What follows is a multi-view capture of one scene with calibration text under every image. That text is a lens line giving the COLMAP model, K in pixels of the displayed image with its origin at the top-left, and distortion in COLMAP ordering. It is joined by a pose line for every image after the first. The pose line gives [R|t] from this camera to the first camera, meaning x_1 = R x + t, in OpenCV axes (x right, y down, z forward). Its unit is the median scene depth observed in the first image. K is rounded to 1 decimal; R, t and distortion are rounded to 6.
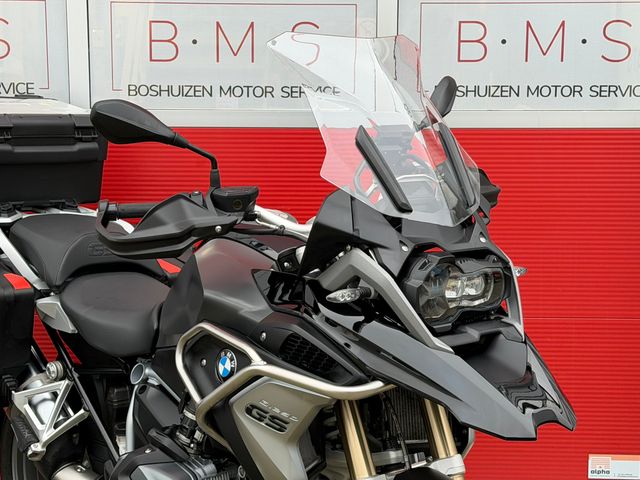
lens RADIAL K [[1317.0, 0, 320.5], [0, 1317.0, 240.5], [0, 0, 1]] dist [0.149987, 0.000000]
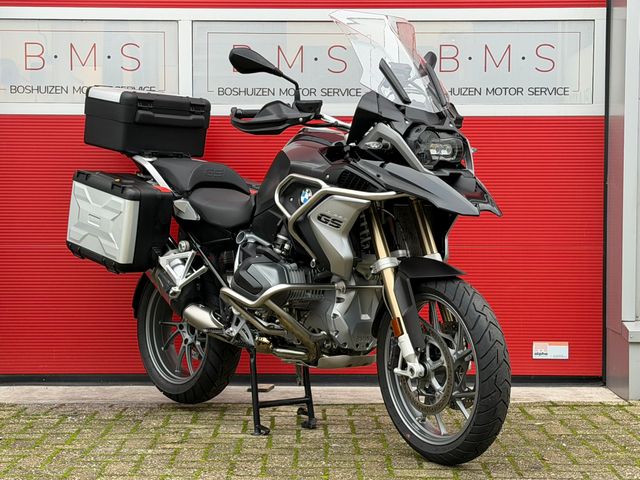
lens RADIAL K [[1317.0, 0, 323.3], [0, 1317.0, 240.7], [0, 0, 1]] dist [0.149987, 0.000000]
pose [[0.999977, -0.001008, 0.006750, -0.047066], [0.001735, 0.994098, -0.108470, 0.269832], [-0.006601, 0.108479, 0.994077, -0.575788]]
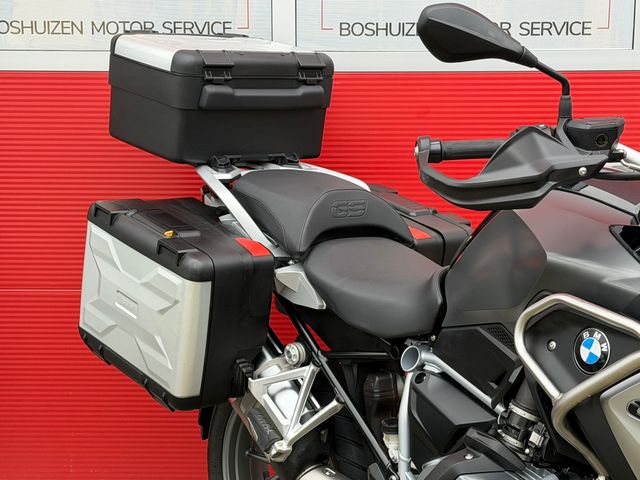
lens RADIAL K [[1317.0, 0, 321.3], [0, 1317.0, 243.3], [0, 0, 1]] dist [0.149987, 0.000000]
pose [[0.999327, 0.000577, -0.036667, -0.158265], [-0.000118, 0.999922, 0.012511, 0.018418], [0.036672, -0.012499, 0.999249, 0.177094]]
